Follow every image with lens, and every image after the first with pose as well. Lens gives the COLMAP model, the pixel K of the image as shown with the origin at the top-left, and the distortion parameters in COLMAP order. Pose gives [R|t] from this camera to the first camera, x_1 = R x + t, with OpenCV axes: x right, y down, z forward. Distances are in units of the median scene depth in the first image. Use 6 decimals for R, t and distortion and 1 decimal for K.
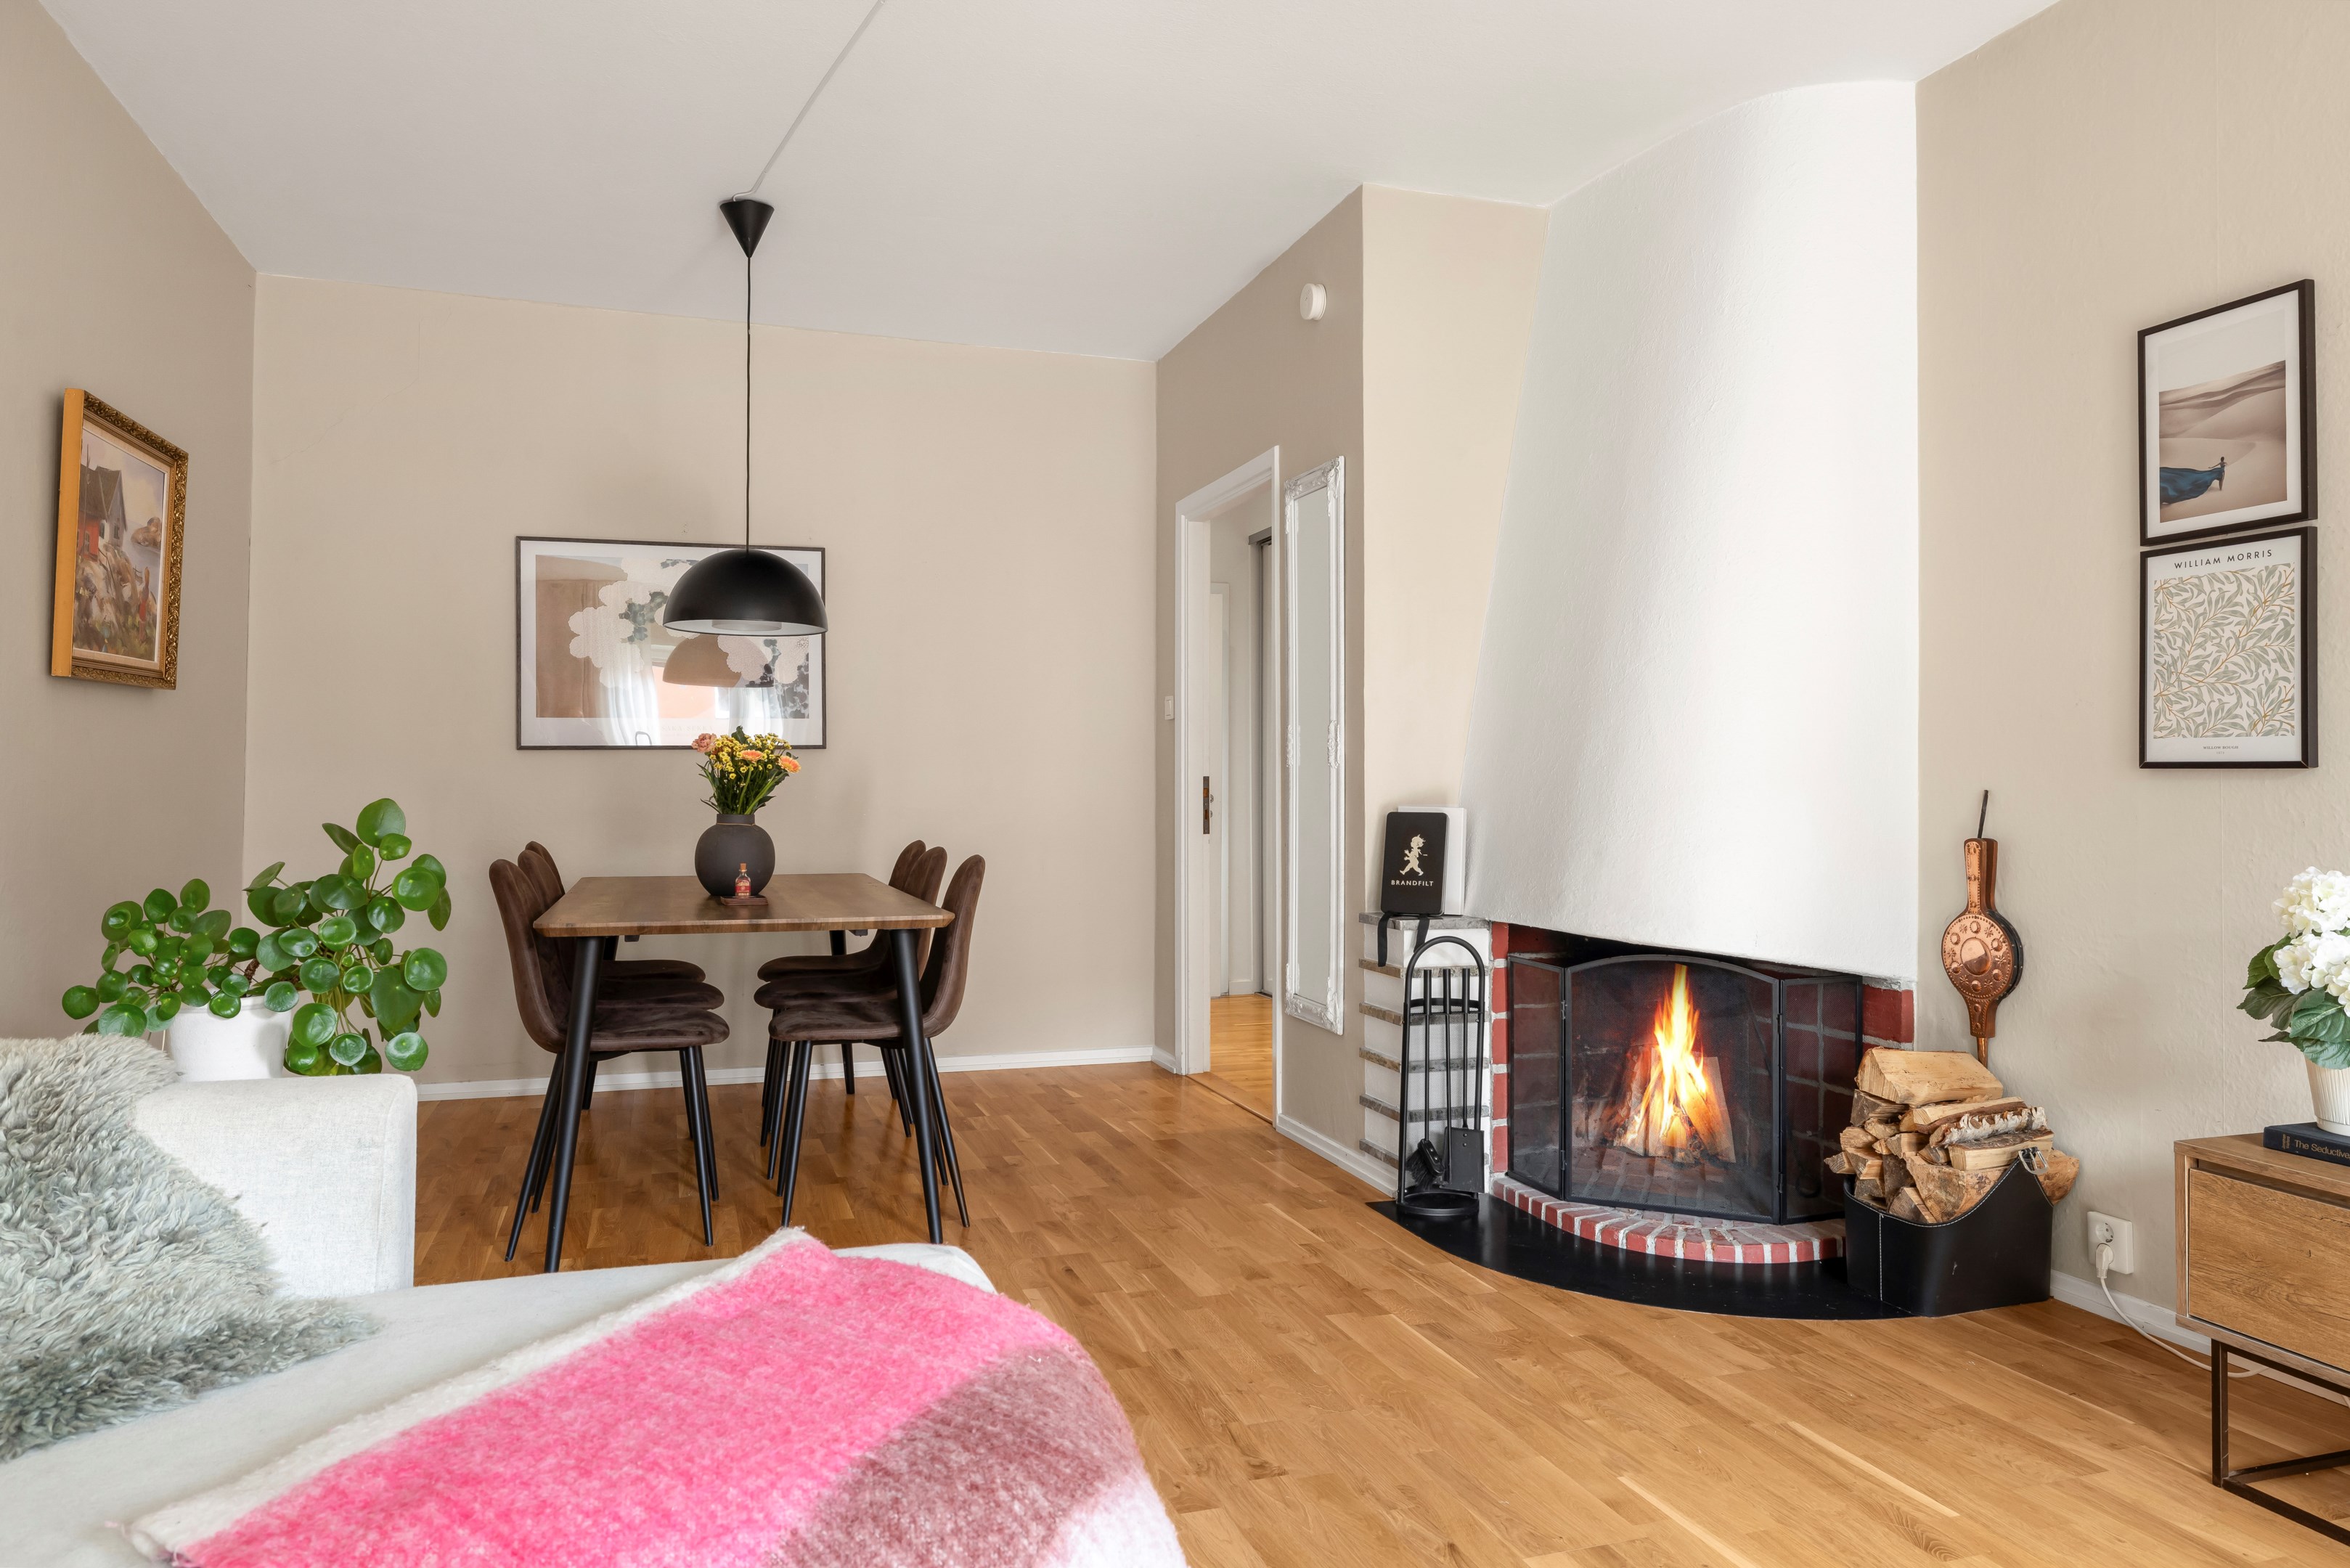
lens RADIAL K [[1545.2, 0, 1164.4], [0, 1545.2, 765.4], [0, 0, 1]] dist [-0.001619, -0.000699]
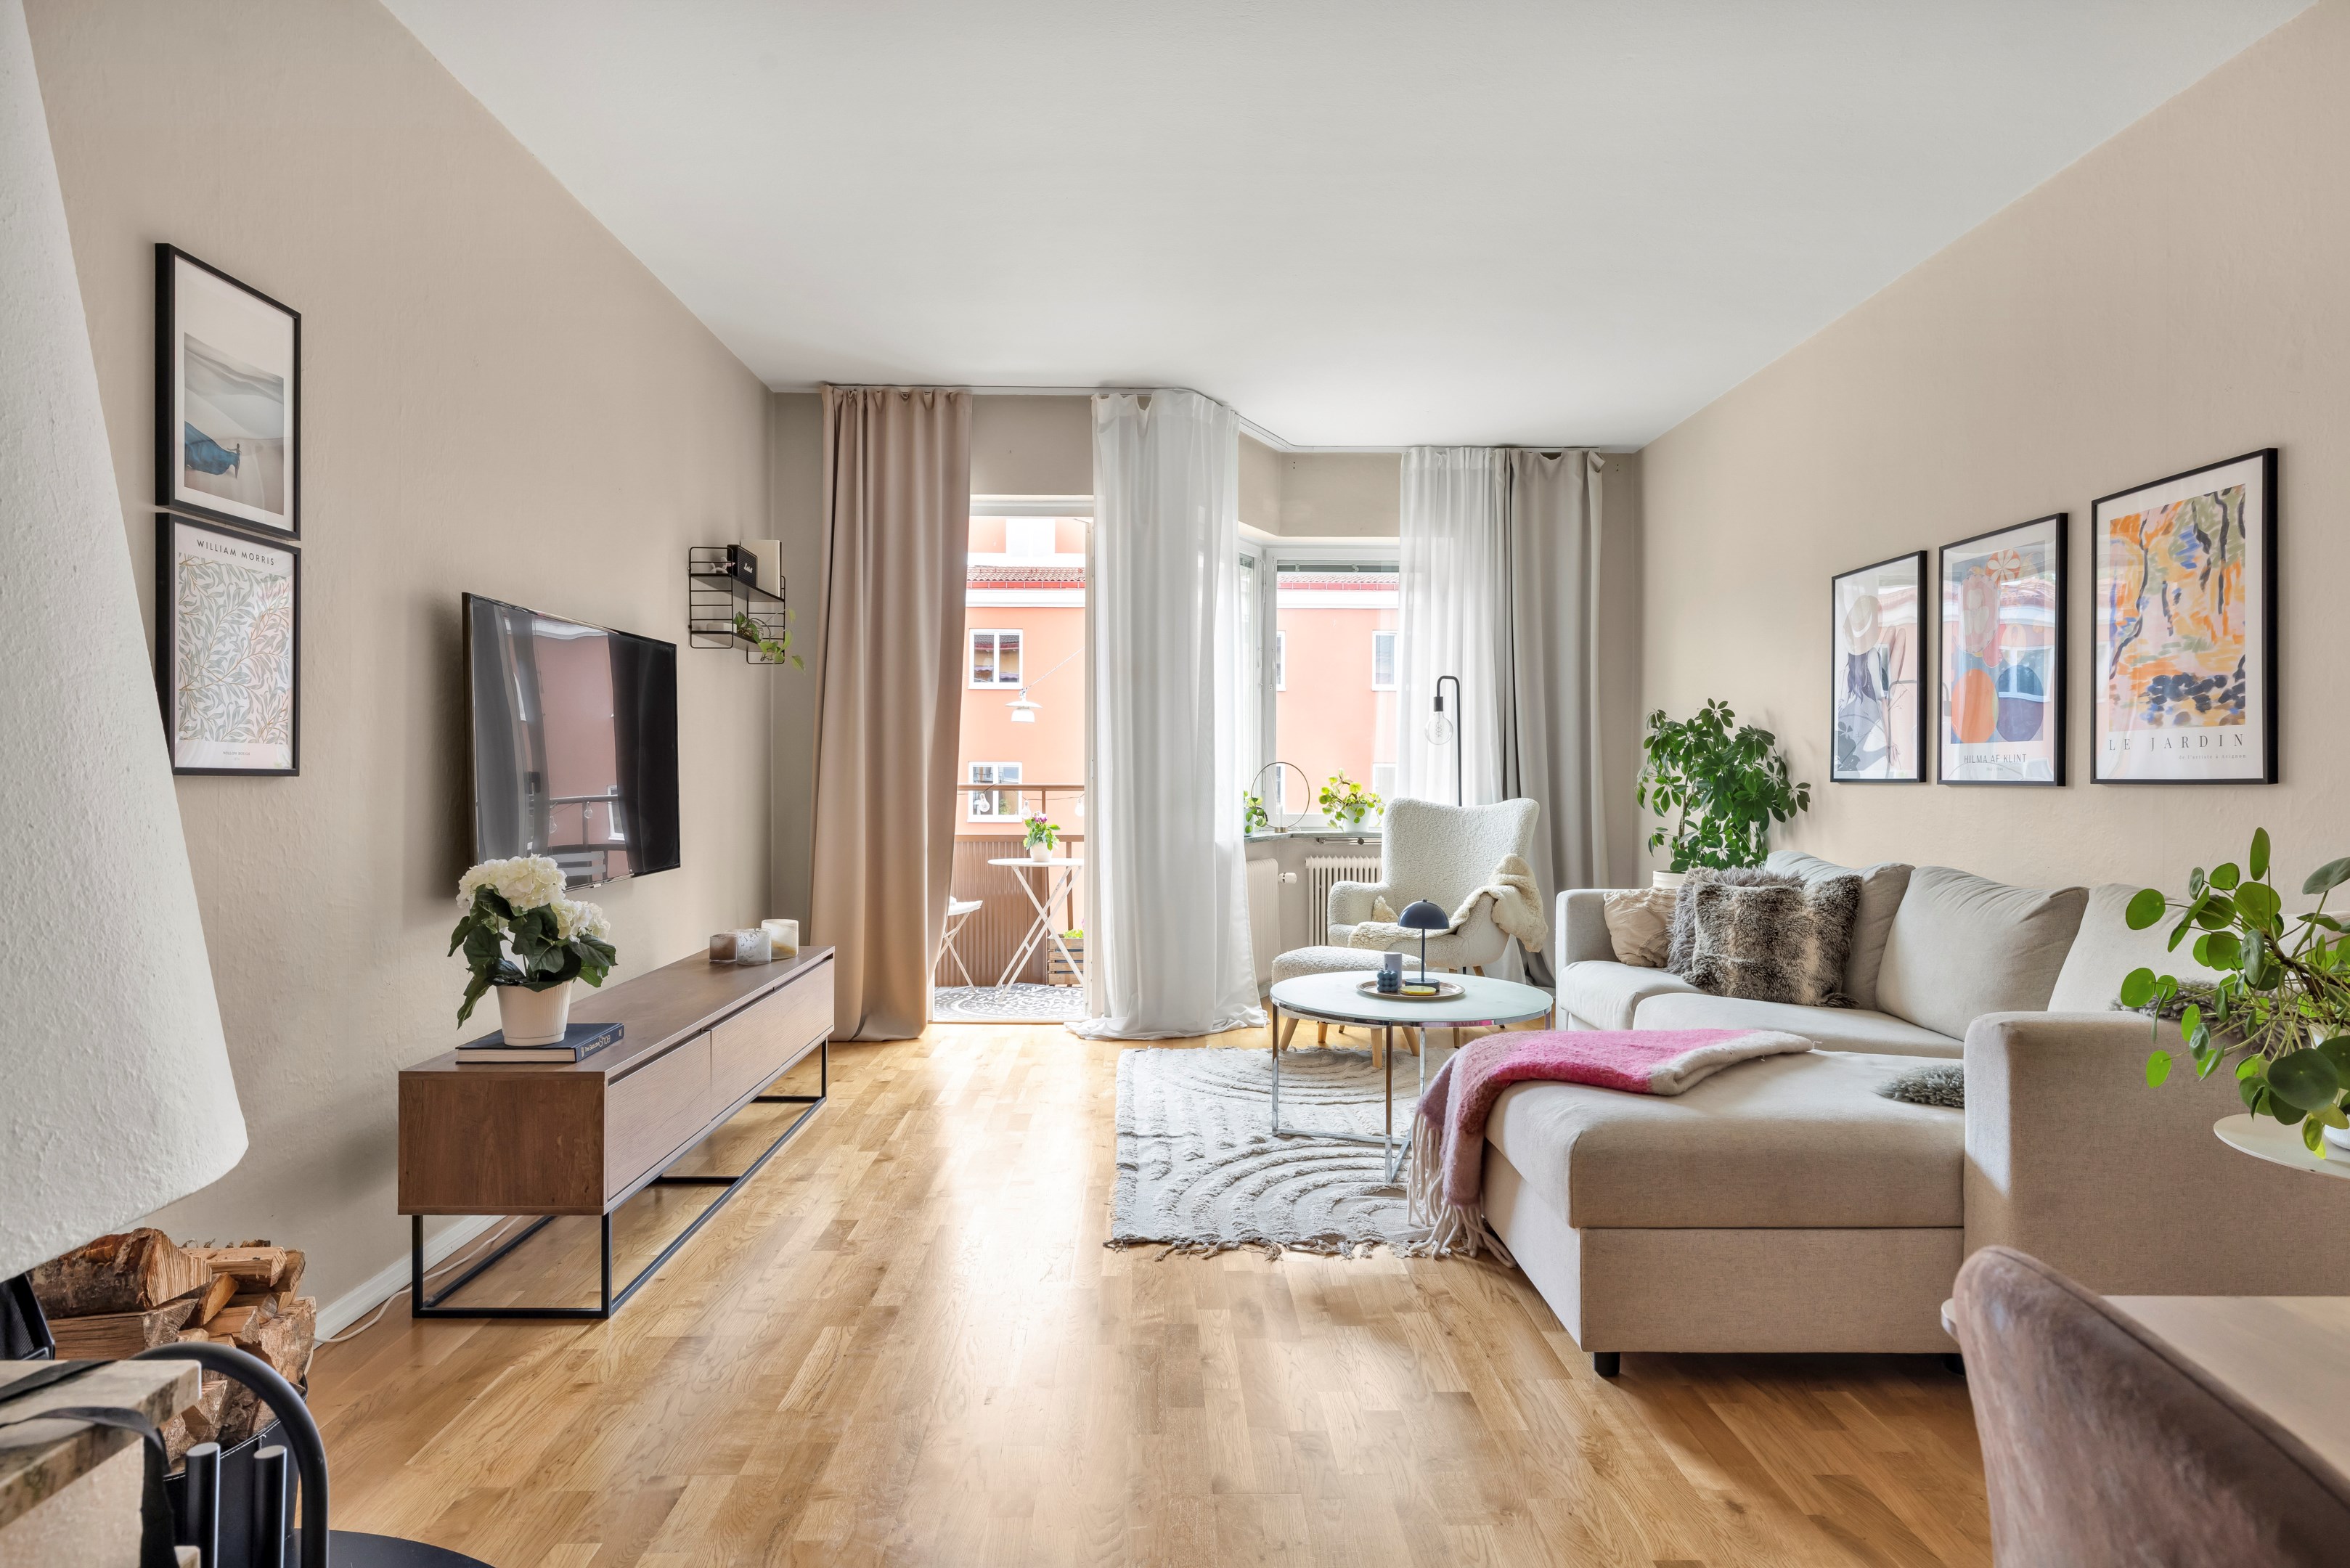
lens RADIAL K [[1289.3, 0, 1173.9], [0, 1289.3, 768.7], [0, 0, 1]] dist [0.000780, 0.003928]
pose [[-0.953833, -0.005239, 0.300291, -0.075893], [-0.010108, 0.999841, -0.014663, 0.002766], [-0.300167, -0.017022, -0.953735, 1.283380]]
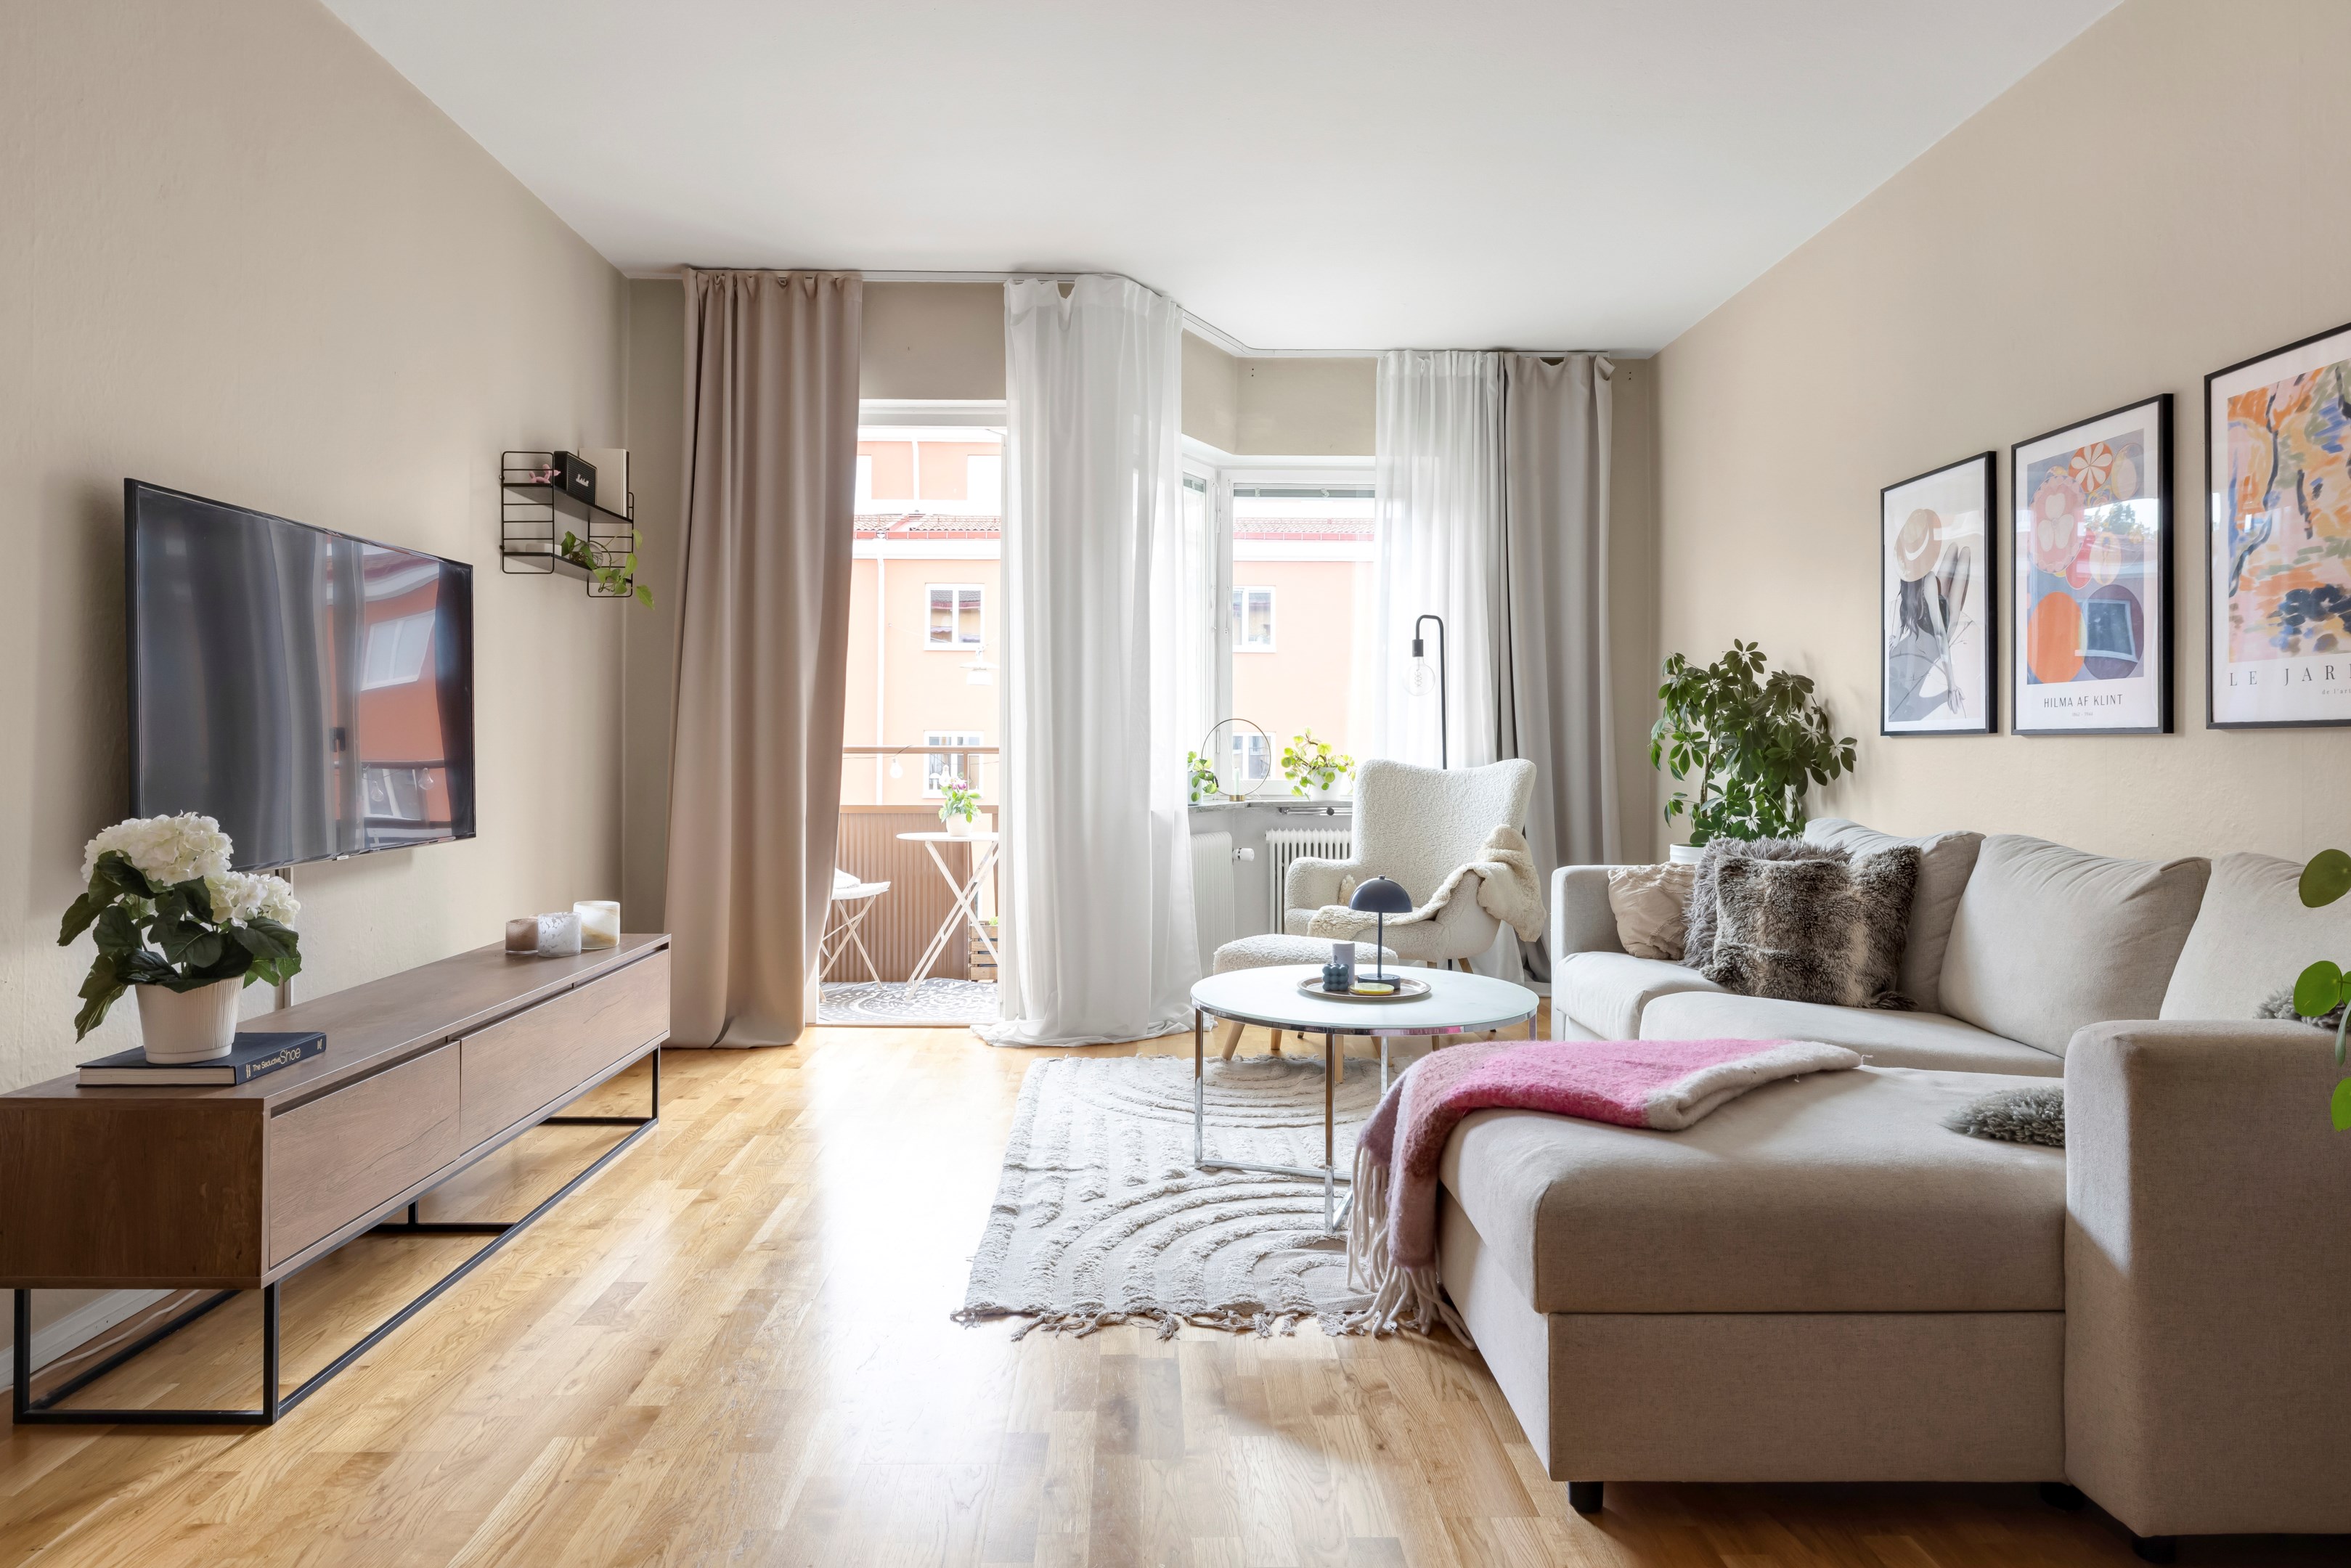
lens RADIAL K [[1413.1, 0, 1160.9], [0, 1413.1, 723.5], [0, 0, 1]] dist [-0.006715, 0.005439]
pose [[-0.953905, -0.001334, 0.300105, -0.097217], [-0.010015, 0.999575, -0.027390, 0.018850], [-0.299941, -0.029133, -0.953513, 1.148035]]
